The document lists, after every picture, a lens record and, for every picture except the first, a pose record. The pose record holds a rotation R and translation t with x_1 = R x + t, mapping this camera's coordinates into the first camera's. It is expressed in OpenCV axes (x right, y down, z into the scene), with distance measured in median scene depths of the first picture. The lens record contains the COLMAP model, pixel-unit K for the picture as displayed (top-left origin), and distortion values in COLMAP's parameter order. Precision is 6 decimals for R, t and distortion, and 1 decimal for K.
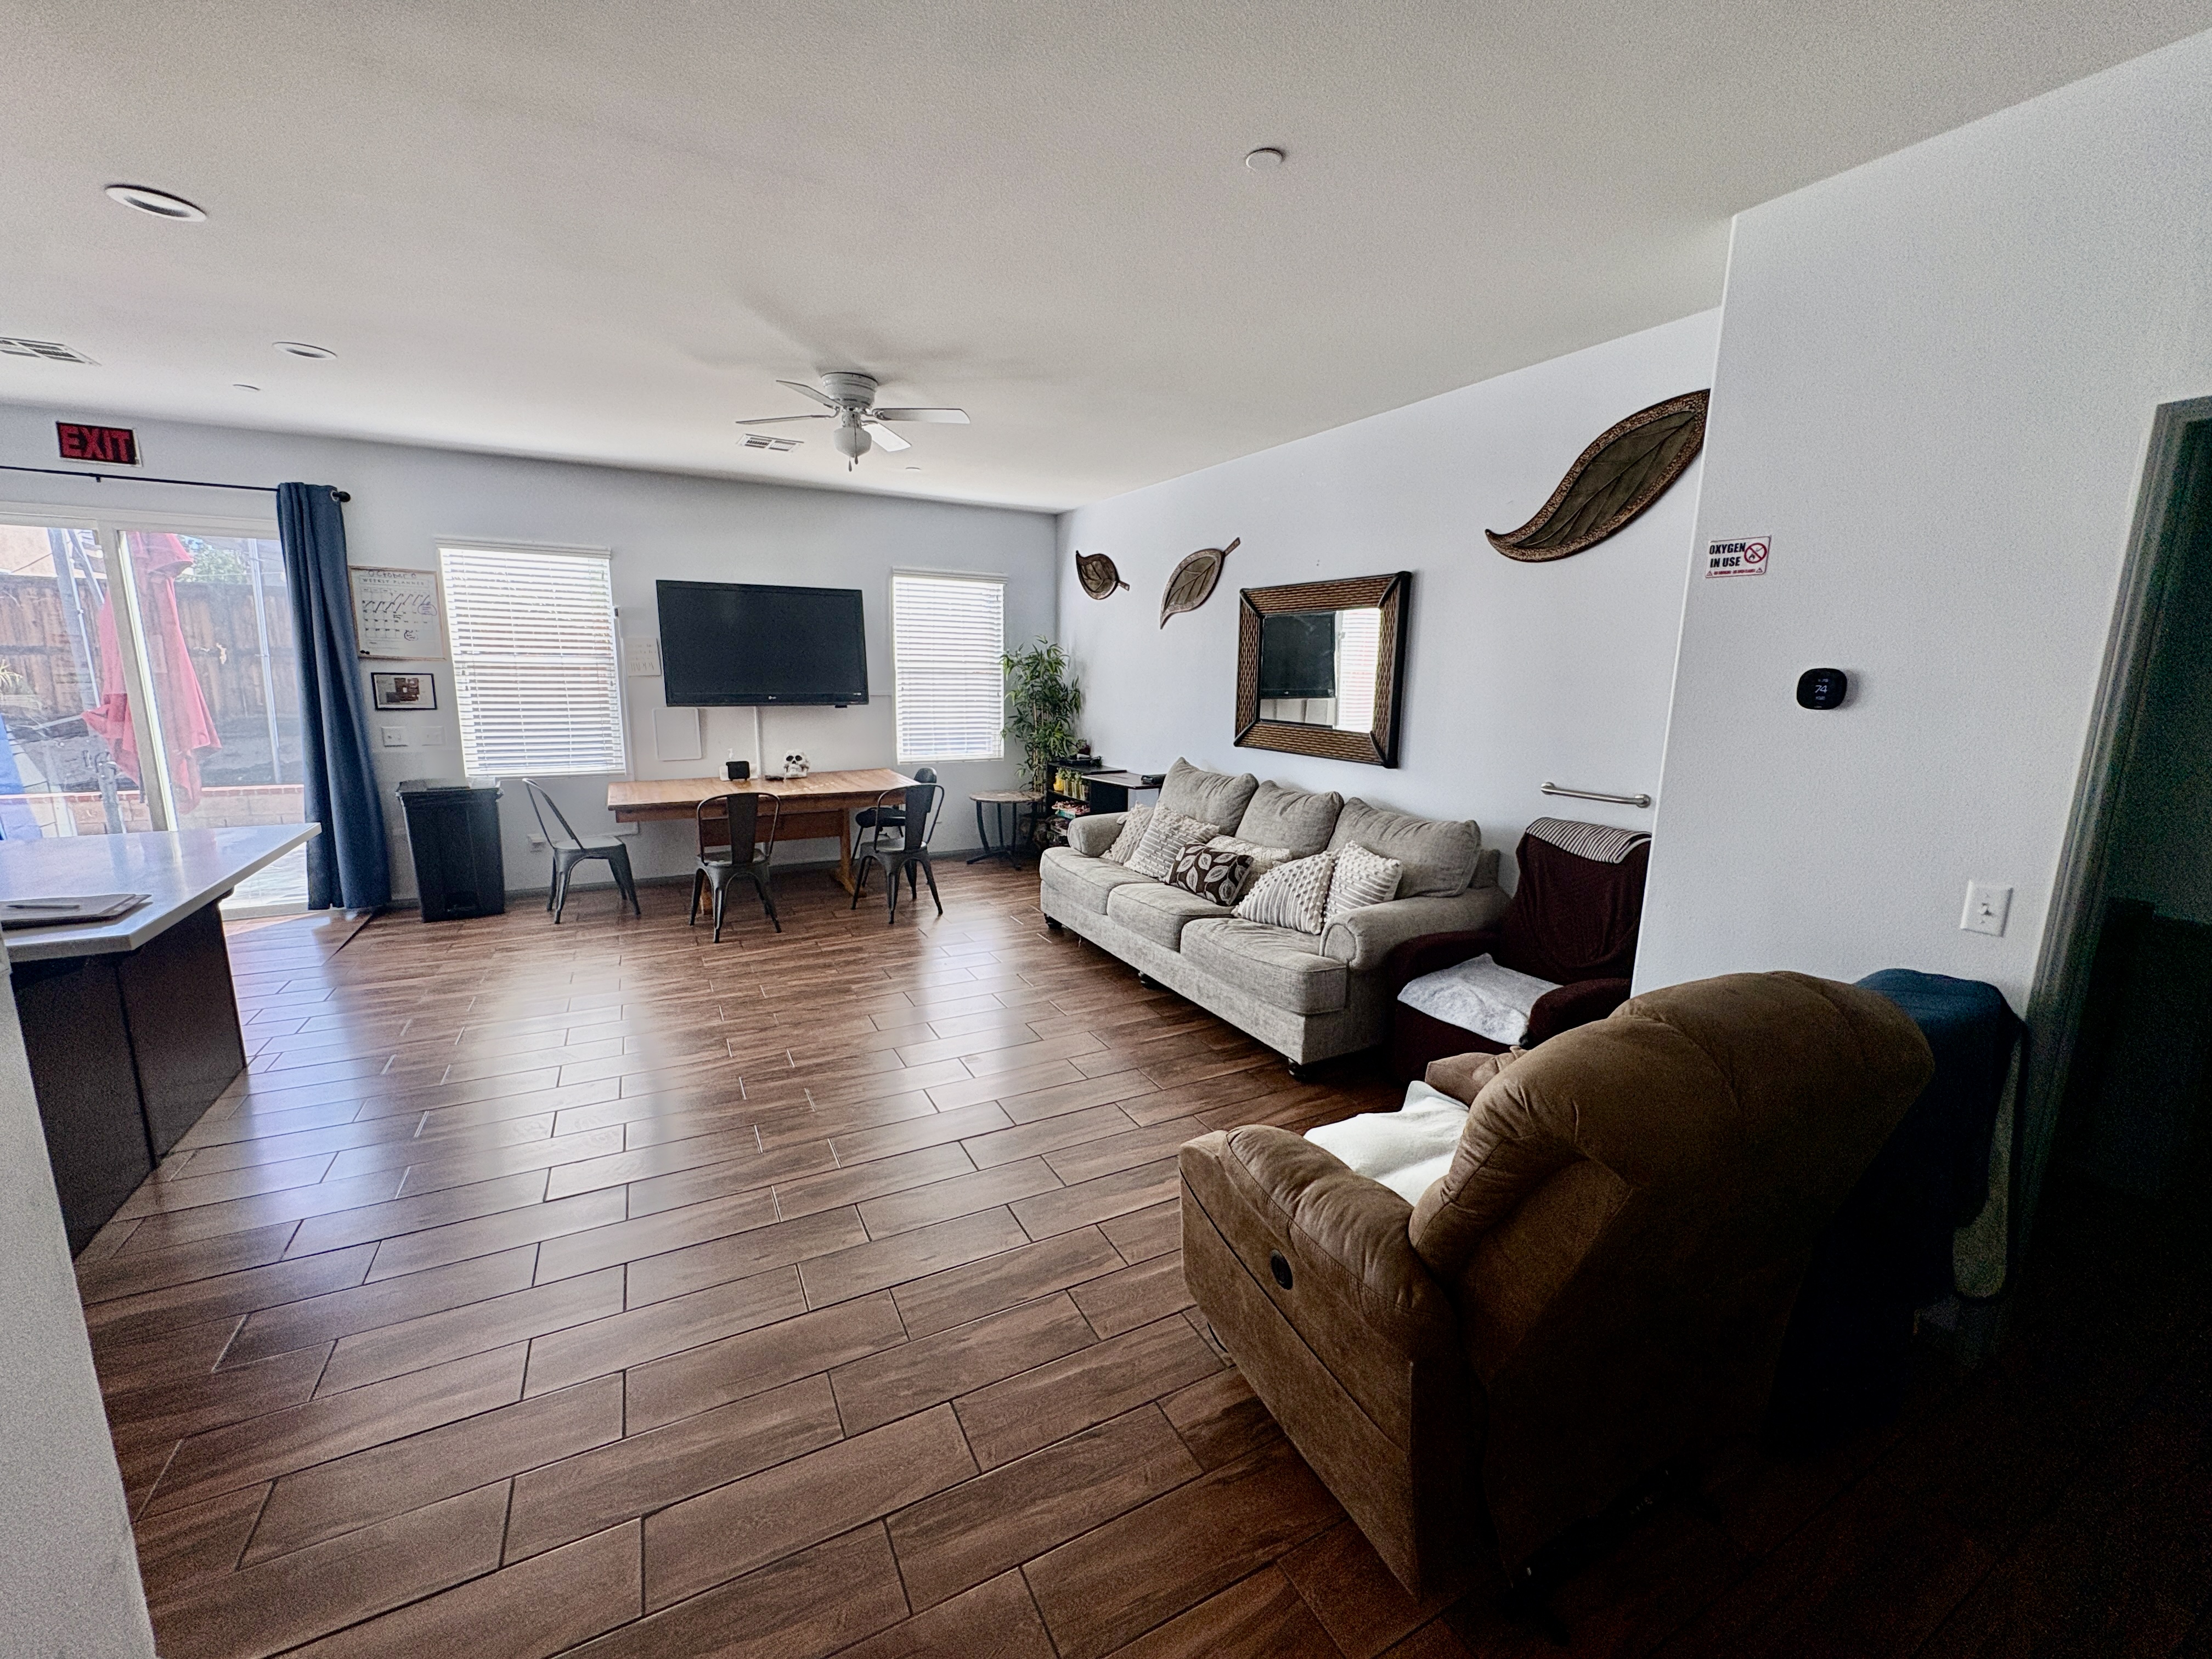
lens RADIAL K [[881.9, 0, 1096.8], [0, 881.9, 830.6], [0, 0, 1]] dist [0.003192, 0.000125]
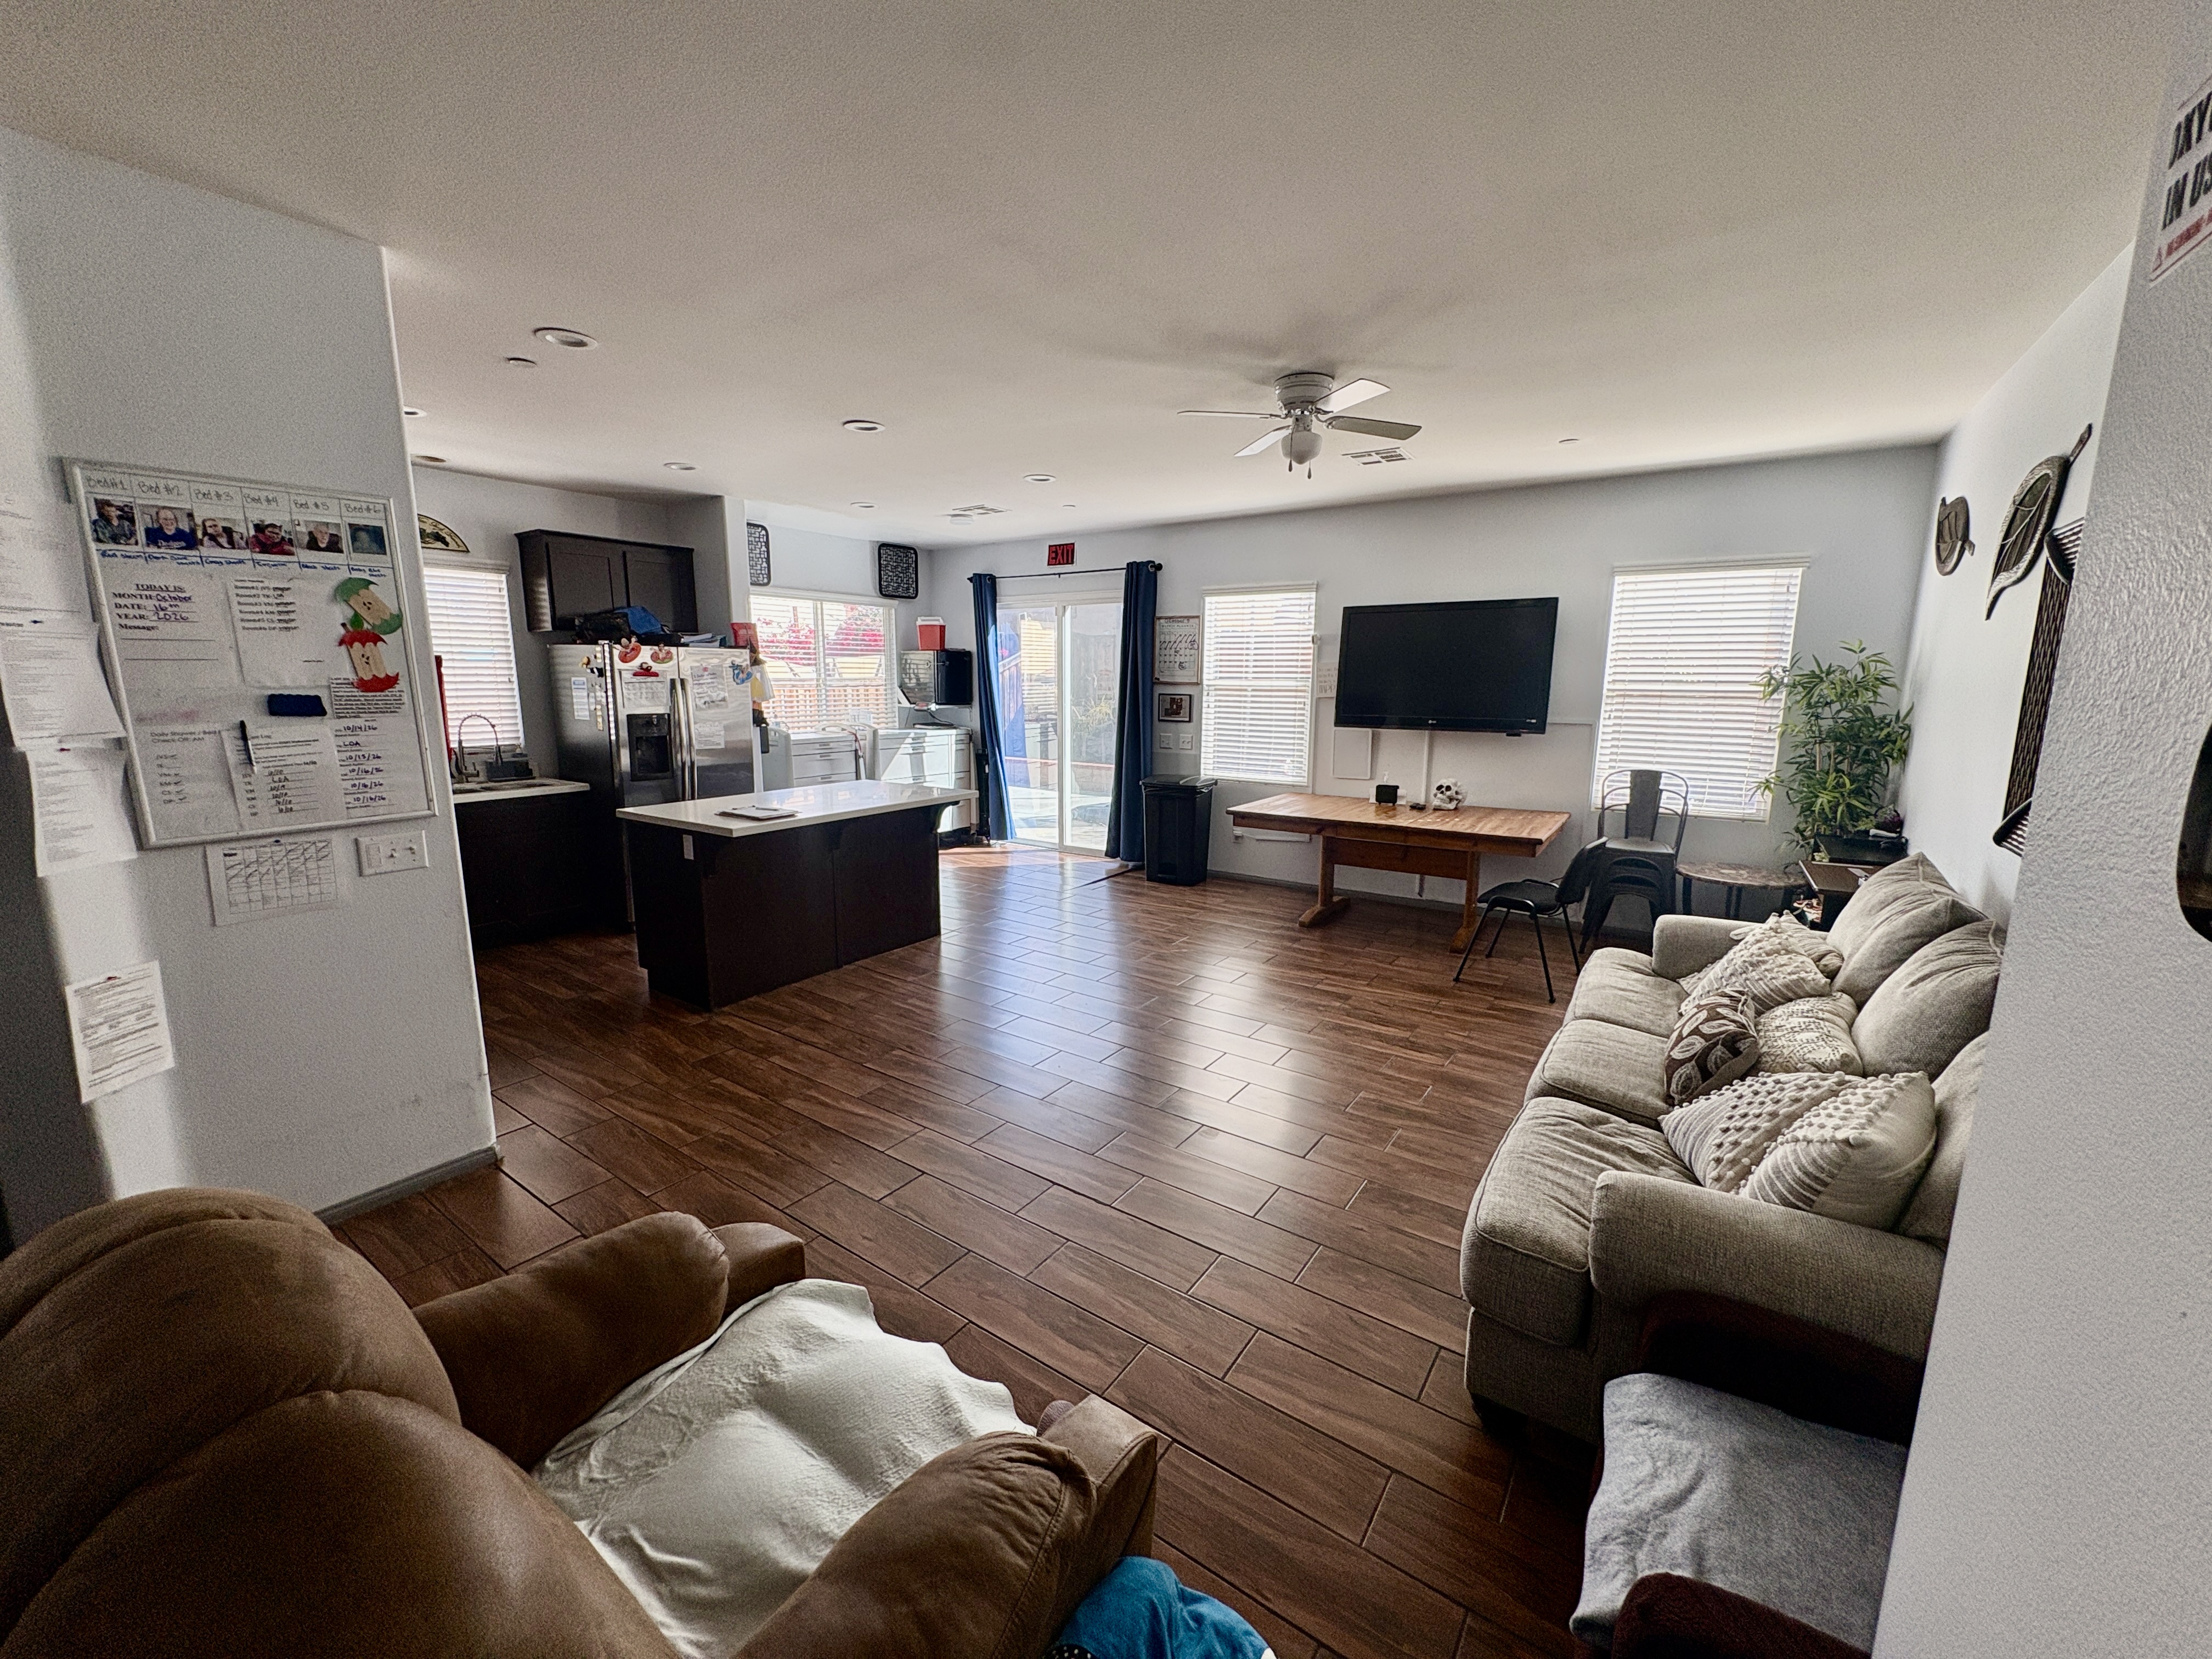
lens RADIAL K [[881.9, 0, 1110.4], [0, 881.9, 828.3], [0, 0, 1]] dist [0.003192, 0.000125]
pose [[0.456273, 0.138776, -0.878952, 0.358825], [-0.163456, 0.984027, 0.070514, -0.056069], [0.874698, 0.111497, 0.471669, 0.306866]]
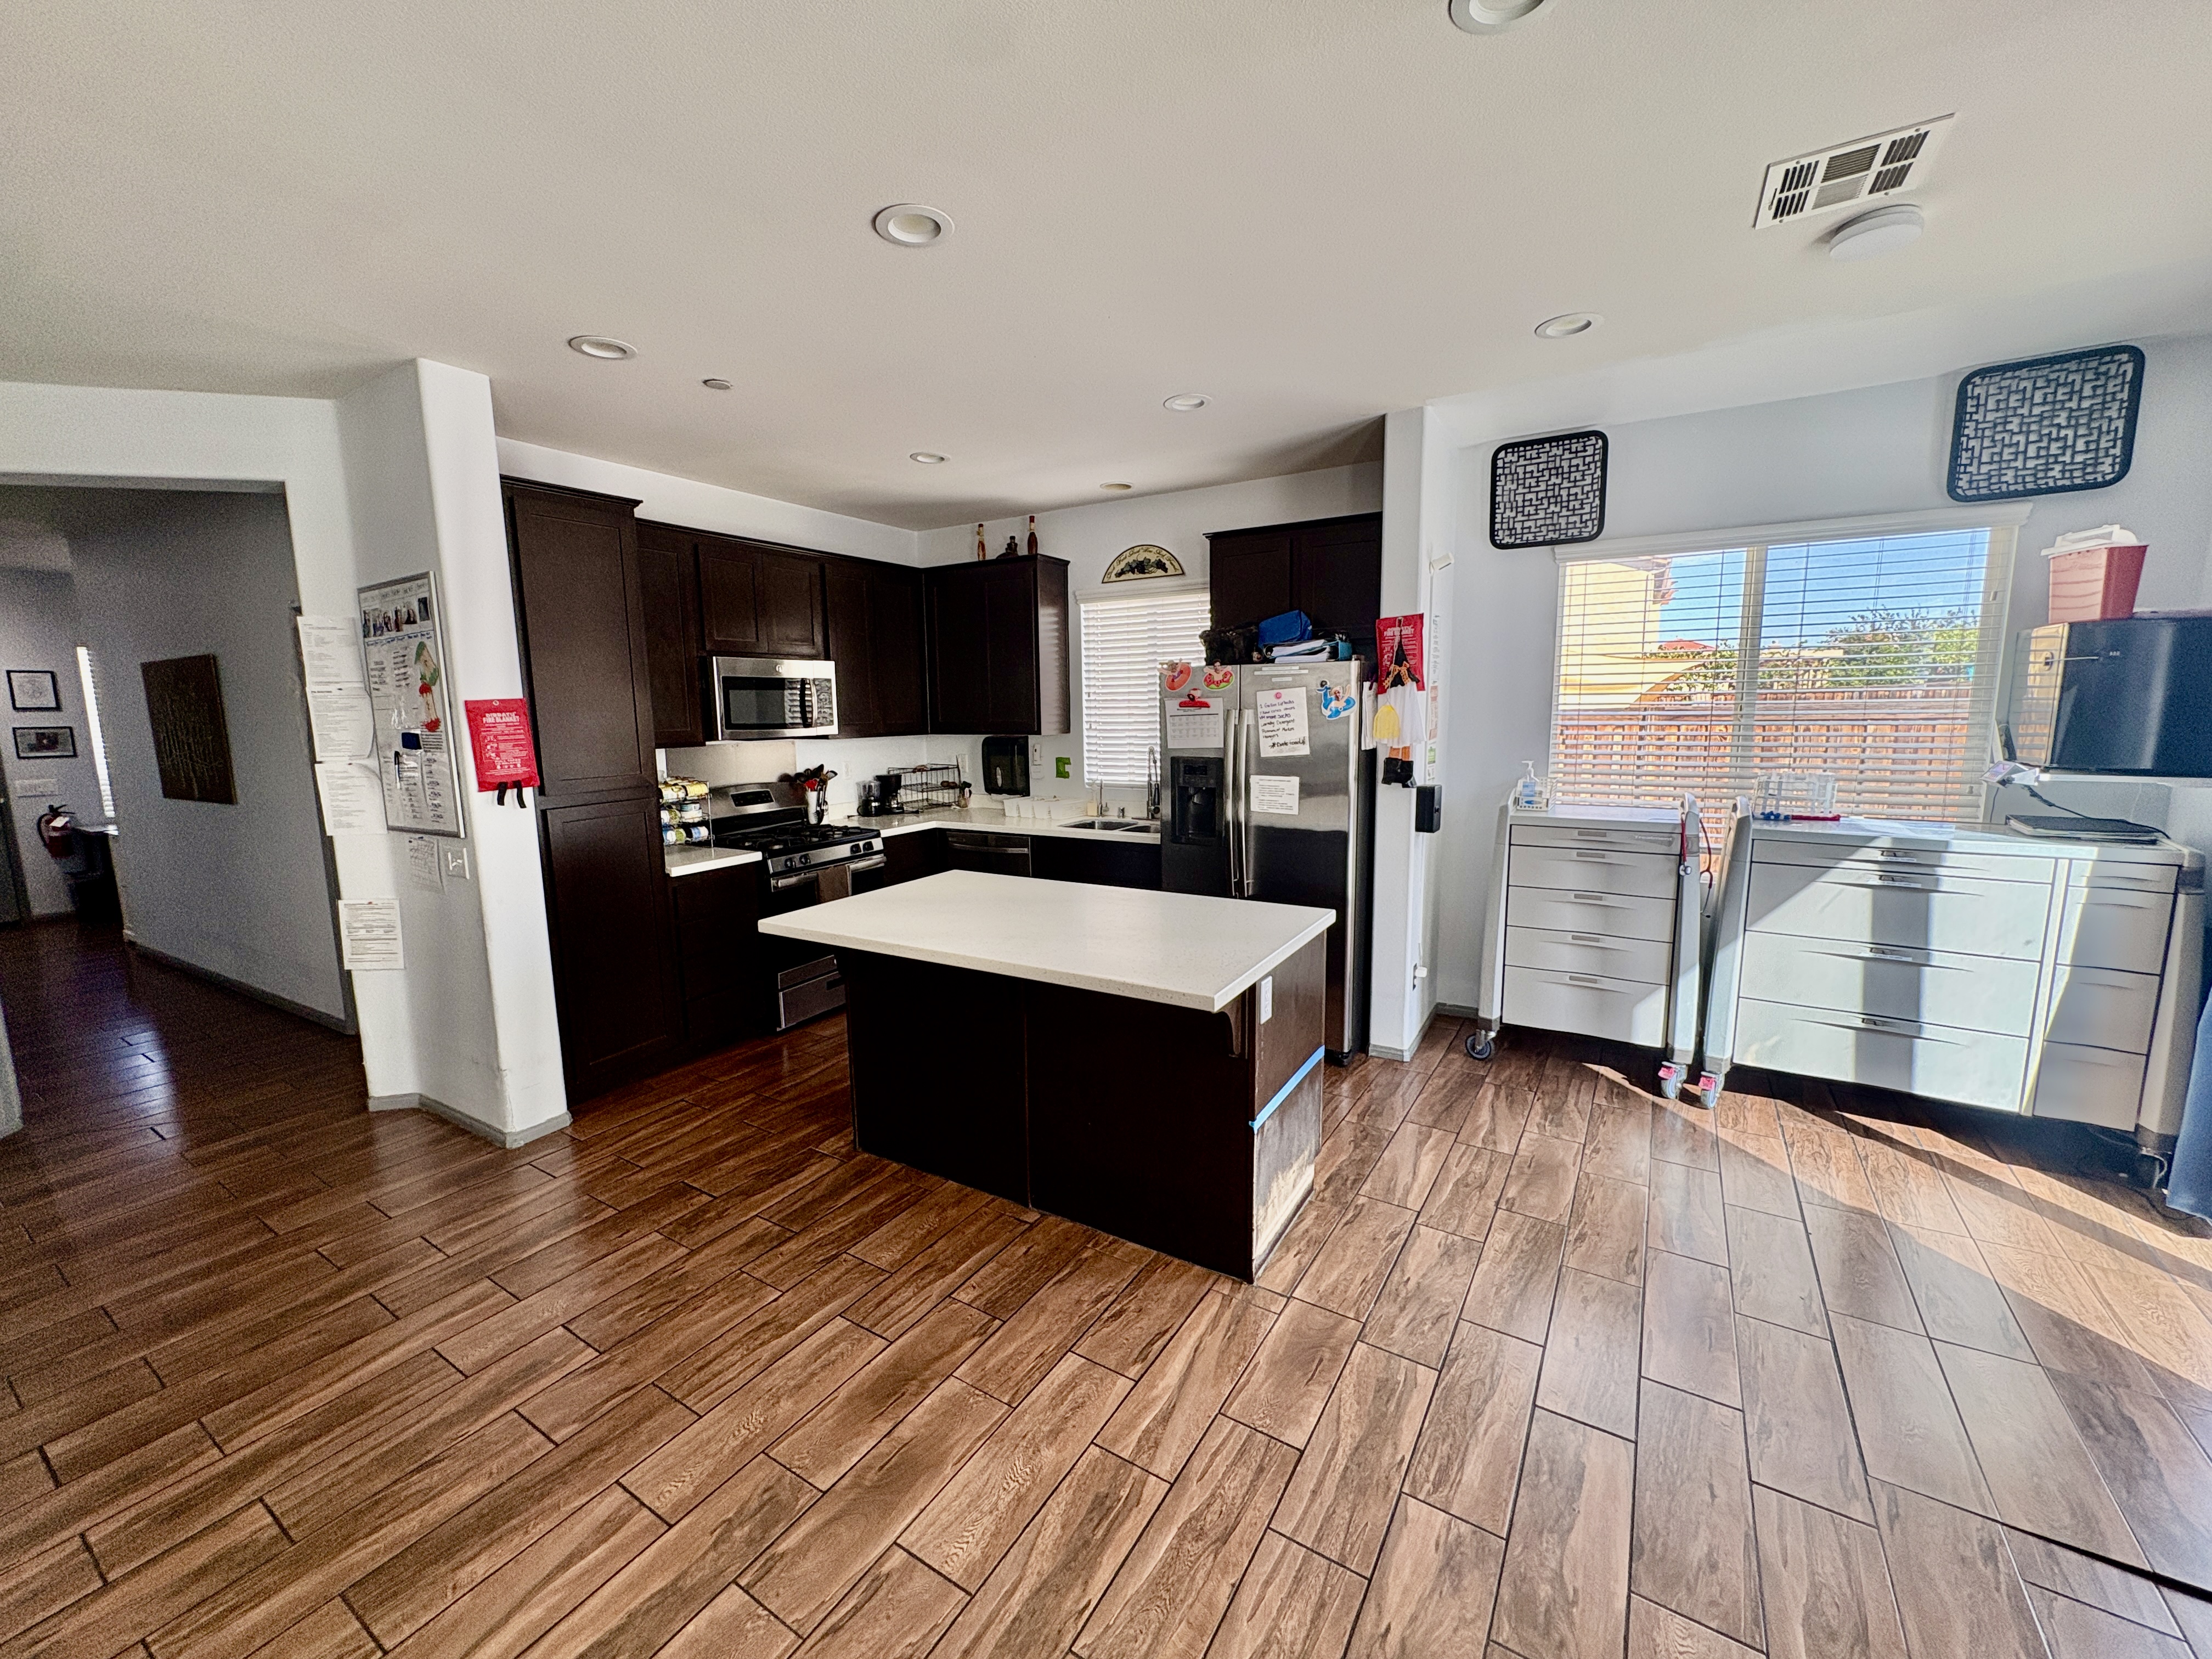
lens RADIAL K [[881.9, 0, 1112.8], [0, 881.9, 827.9], [0, 0, 1]] dist [0.003192, 0.000125]
pose [[-0.862442, 0.068854, -0.501451, -0.125591], [-0.092067, 0.952837, 0.289179, -0.142344], [0.497713, 0.295568, -0.815427, 0.718645]]
